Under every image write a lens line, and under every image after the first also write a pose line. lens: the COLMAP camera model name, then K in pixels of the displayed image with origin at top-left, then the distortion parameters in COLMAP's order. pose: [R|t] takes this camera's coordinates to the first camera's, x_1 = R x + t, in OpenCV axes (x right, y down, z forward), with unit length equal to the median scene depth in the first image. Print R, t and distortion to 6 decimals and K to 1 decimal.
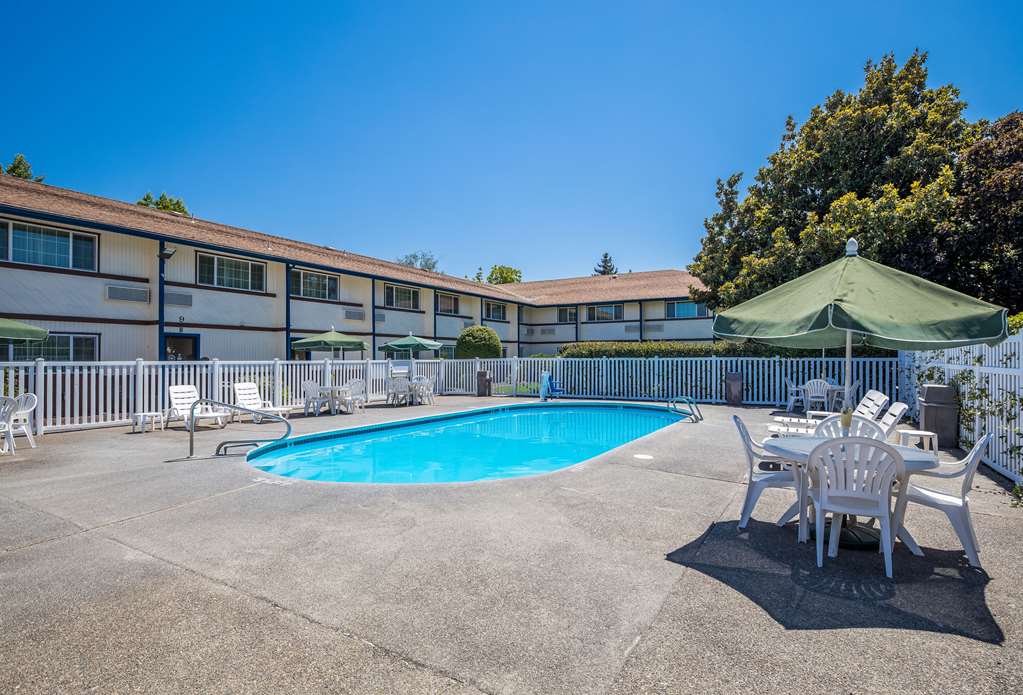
lens RADIAL K [[530.0, 0, 511.5], [0, 530.0, 347.5], [0, 0, 1]] dist [-0.002603, -0.001484]
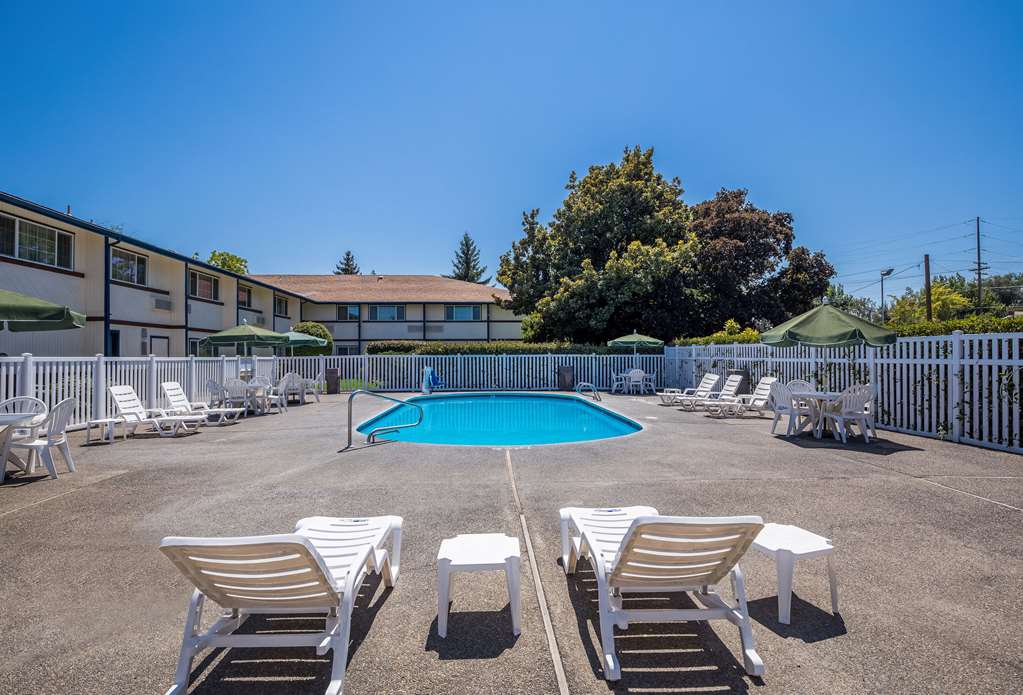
lens RADIAL K [[530.0, 0, 511.5], [0, 530.0, 347.5], [0, 0, 1]] dist [-0.002603, -0.001484]
pose [[0.834224, 0.009533, 0.551343, -0.350814], [-0.010461, 0.999944, -0.001462, 0.004042], [-0.551326, -0.004548, 0.834277, -0.015877]]
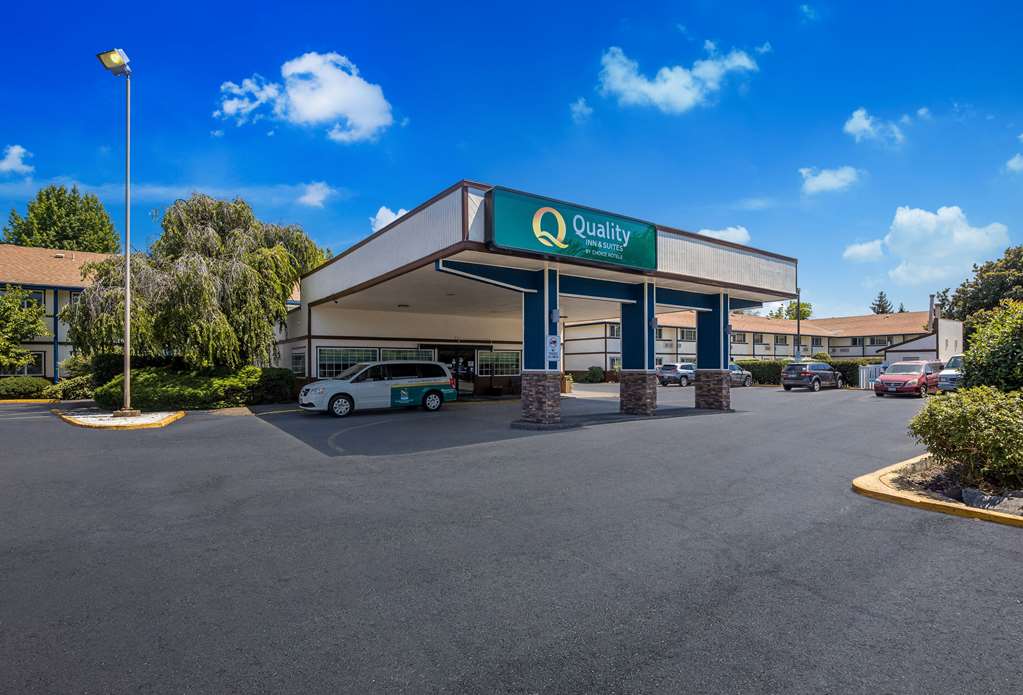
lens RADIAL K [[530.0, 0, 511.5], [0, 530.0, 347.5], [0, 0, 1]] dist [-0.002603, -0.001484]
pose [[0.907016, -0.007033, -0.421037, -0.404516], [0.005060, 0.999970, -0.005802, -0.067171], [0.421065, 0.003131, 0.907025, -2.274399]]
